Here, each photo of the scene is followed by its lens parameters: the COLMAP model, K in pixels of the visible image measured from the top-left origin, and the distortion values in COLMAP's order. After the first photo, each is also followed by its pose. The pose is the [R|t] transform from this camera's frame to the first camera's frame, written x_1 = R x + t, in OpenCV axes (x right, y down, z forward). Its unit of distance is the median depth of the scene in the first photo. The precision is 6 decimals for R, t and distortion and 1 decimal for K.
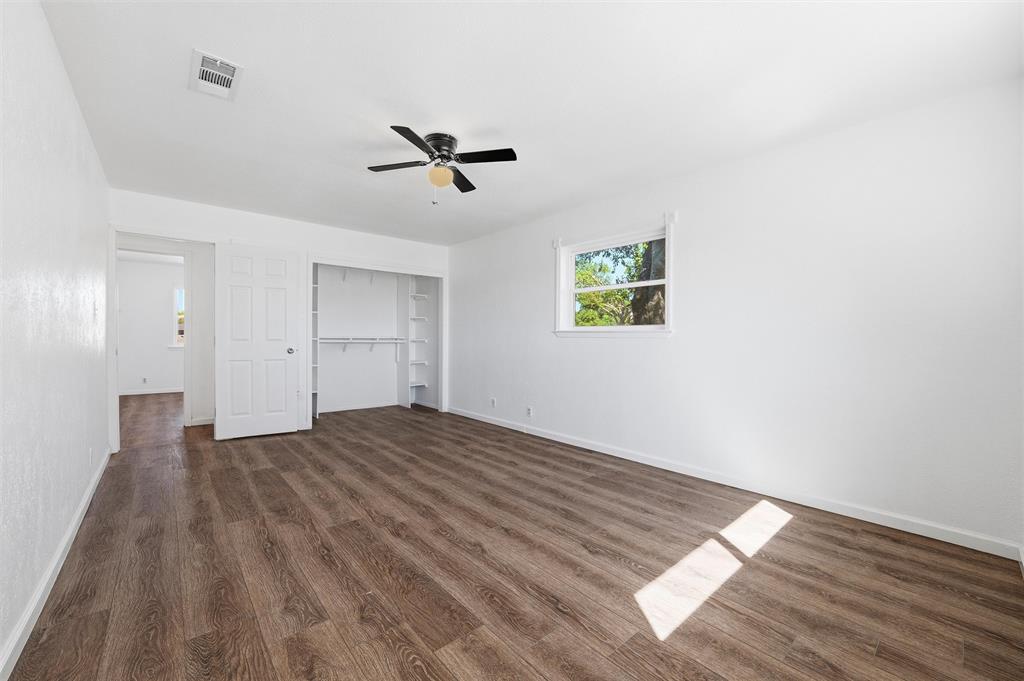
lens RADIAL K [[413.6, 0, 514.4], [0, 413.6, 340.2], [0, 0, 1]] dist [-0.002232, -0.000319]
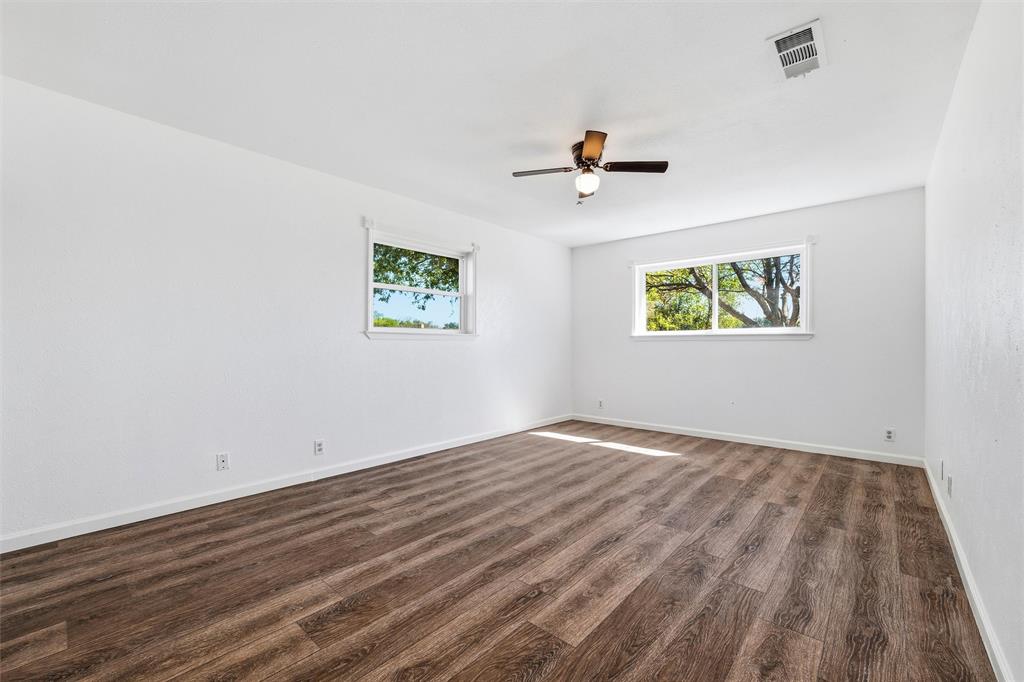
lens RADIAL K [[413.6, 0, 509.7], [0, 413.6, 344.3], [0, 0, 1]] dist [-0.002232, -0.000319]
pose [[-0.134510, -0.003925, 0.990904, -1.191445], [-0.002274, 0.999991, 0.003652, -0.002779], [-0.990910, -0.001762, -0.134518, 1.354073]]
